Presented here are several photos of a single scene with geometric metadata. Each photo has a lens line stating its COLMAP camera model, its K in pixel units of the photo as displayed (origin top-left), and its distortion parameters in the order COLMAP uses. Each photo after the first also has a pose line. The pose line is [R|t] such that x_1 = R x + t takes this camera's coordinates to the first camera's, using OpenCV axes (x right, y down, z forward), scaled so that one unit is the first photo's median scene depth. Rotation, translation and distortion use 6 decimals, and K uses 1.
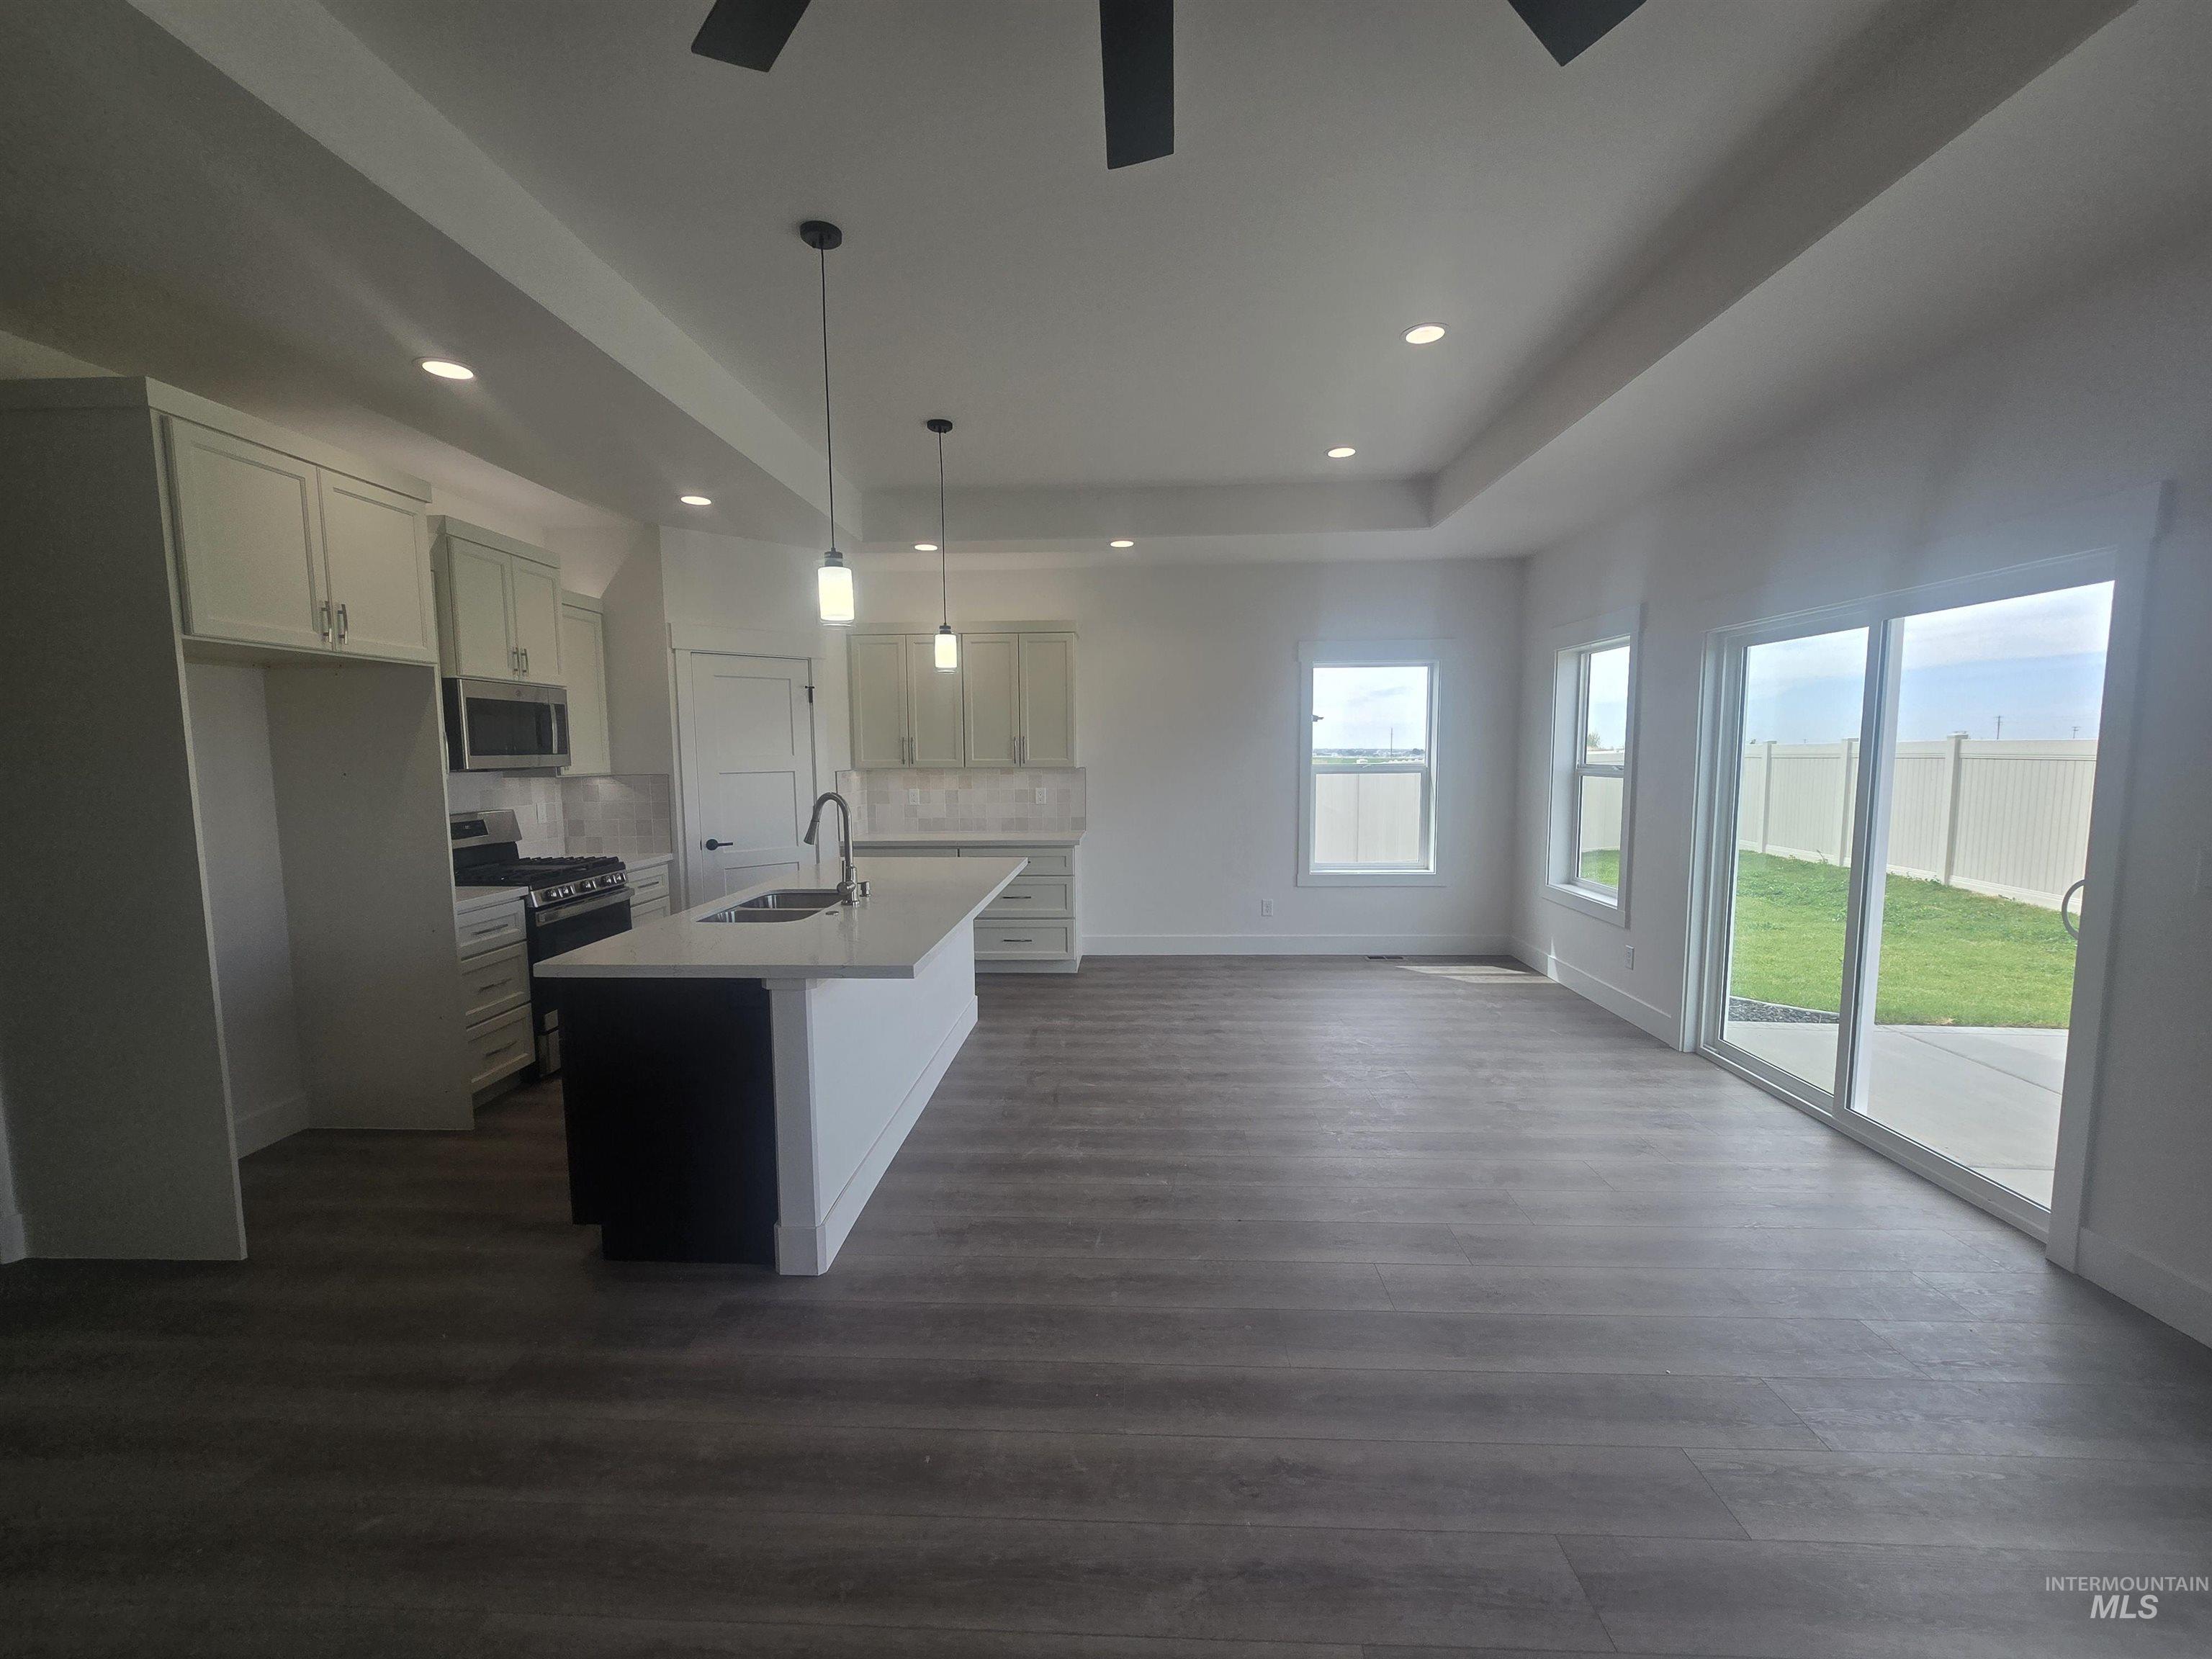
lens RADIAL K [[905.8, 0, 1104.5], [0, 905.8, 834.3], [0, 0, 1]] dist [0.002475, 0.000664]
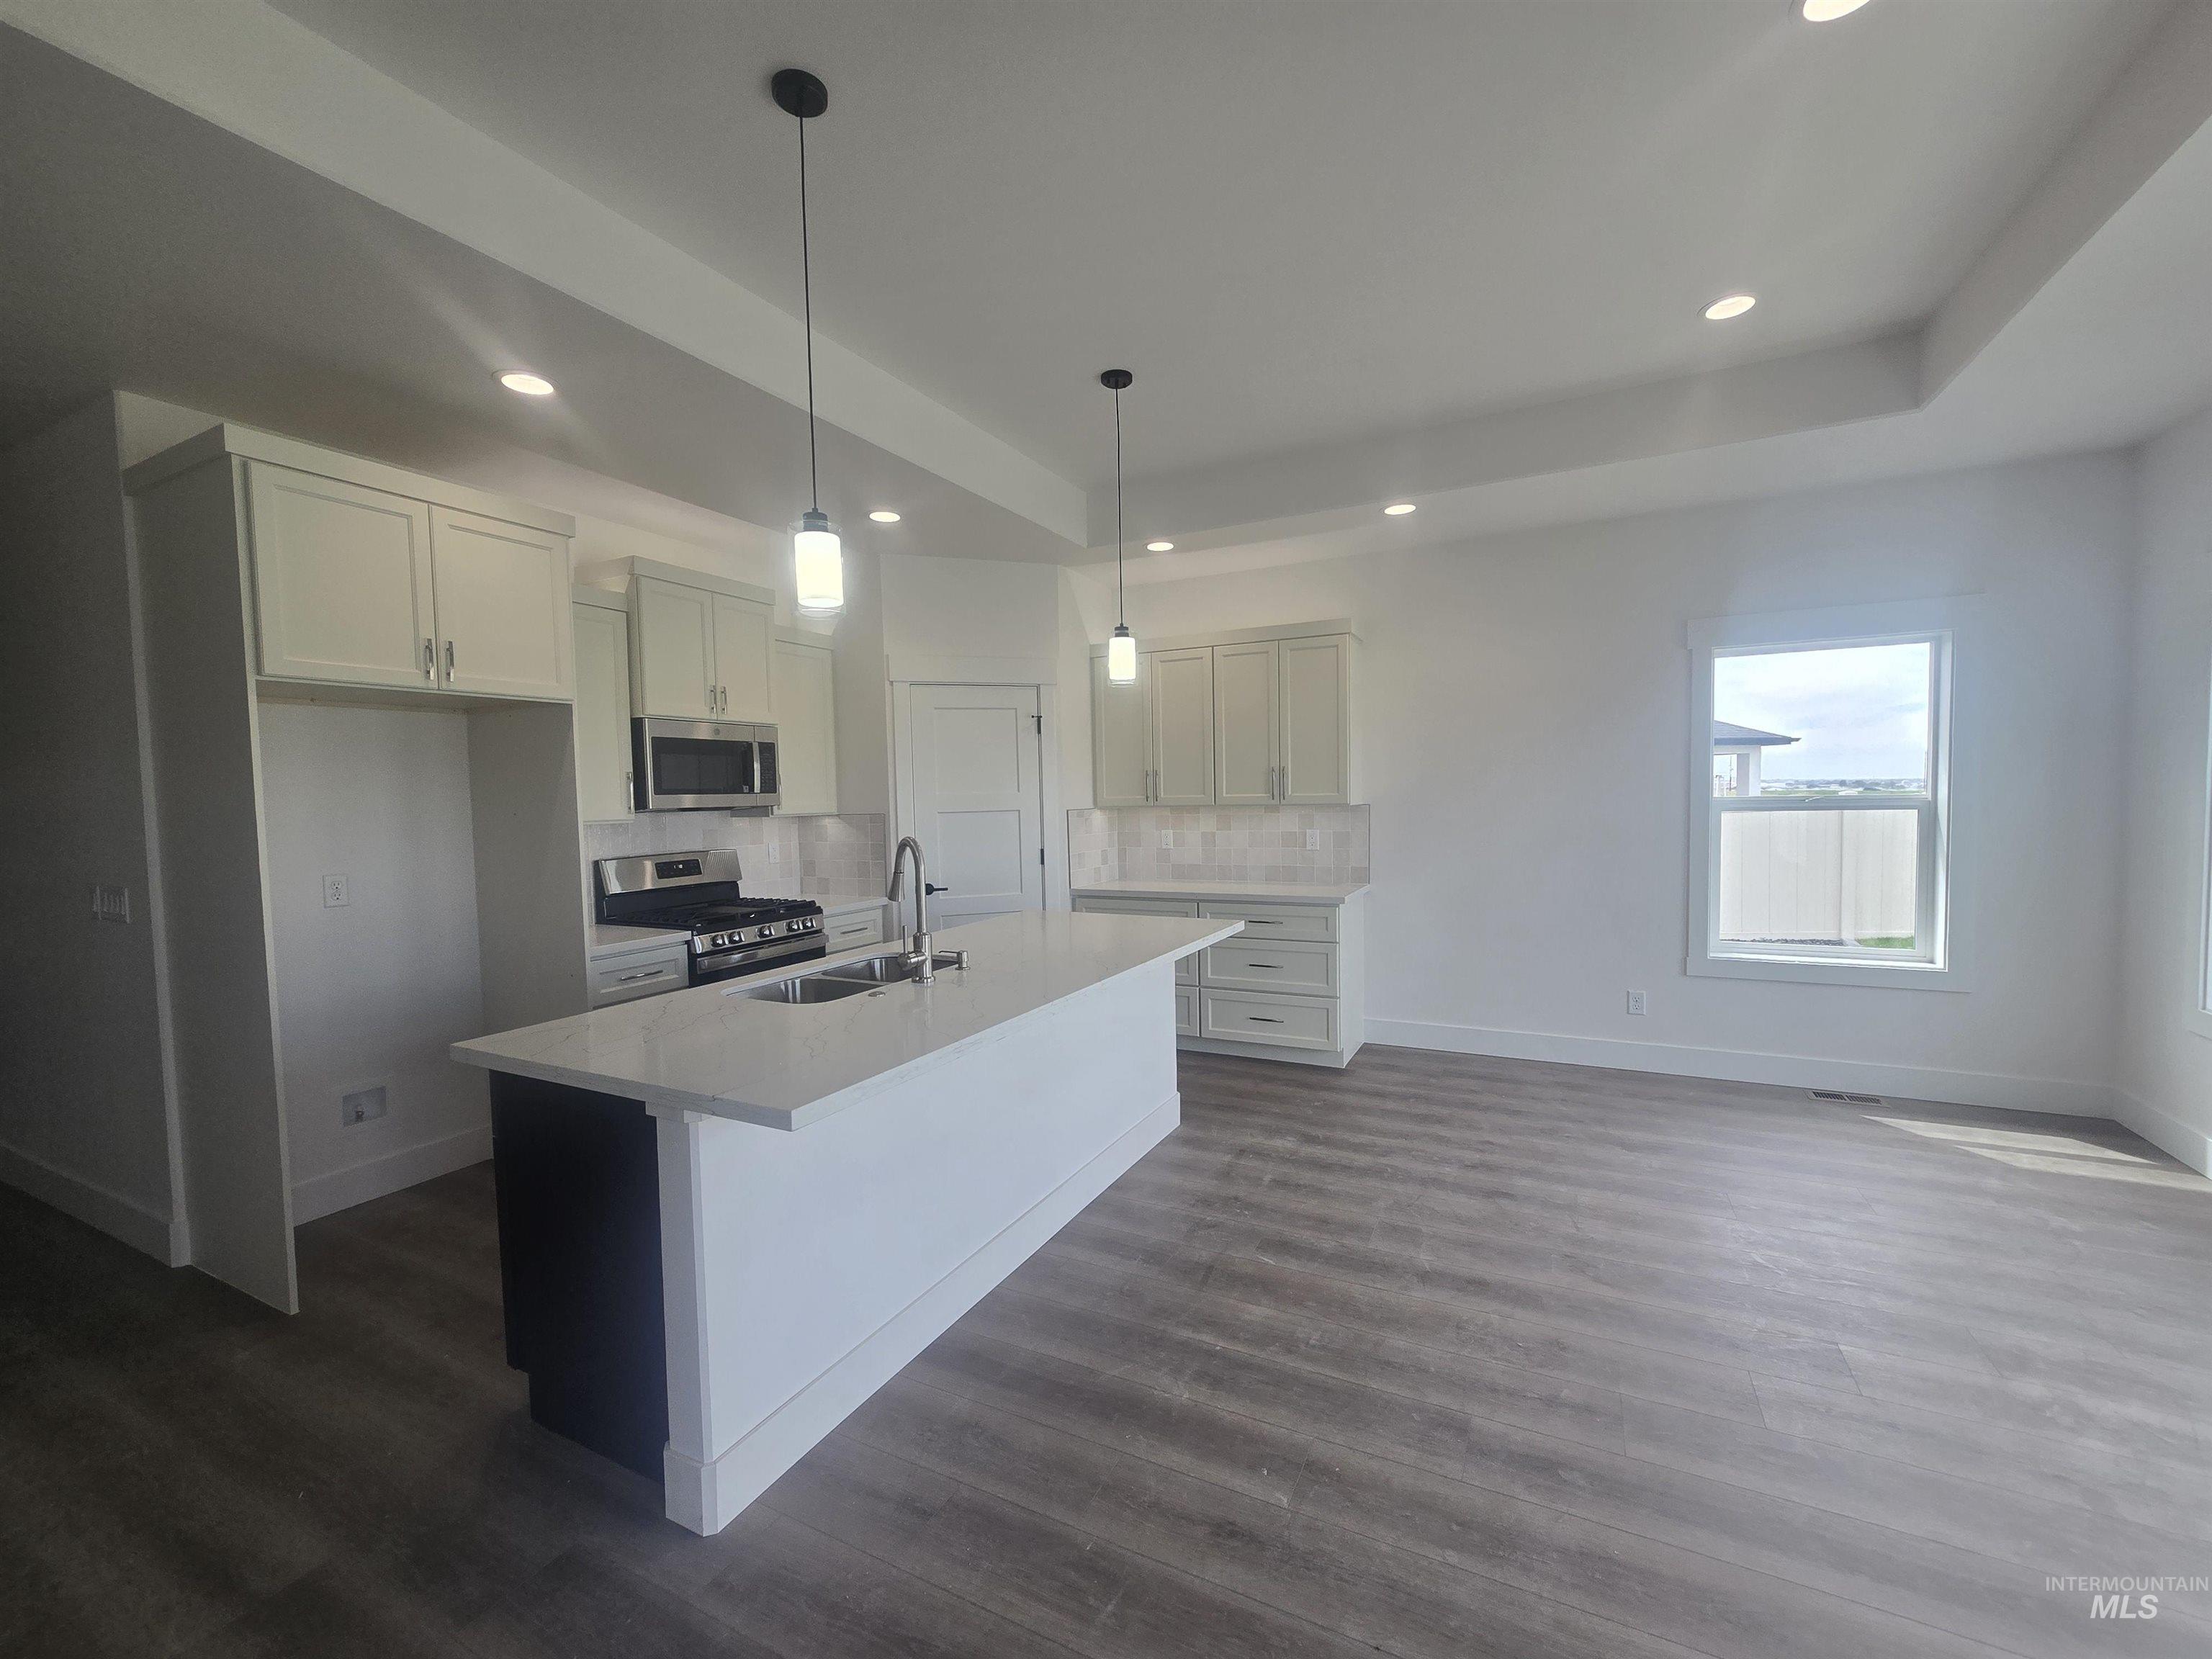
lens RADIAL K [[905.8, 0, 1105.8], [0, 905.8, 835.8], [0, 0, 1]] dist [0.002475, 0.000664]
pose [[0.909907, 0.008681, -0.414722, 0.138929], [-0.025496, 0.999061, -0.035027, -0.018063], [0.414029, 0.042445, 0.909274, 0.270952]]
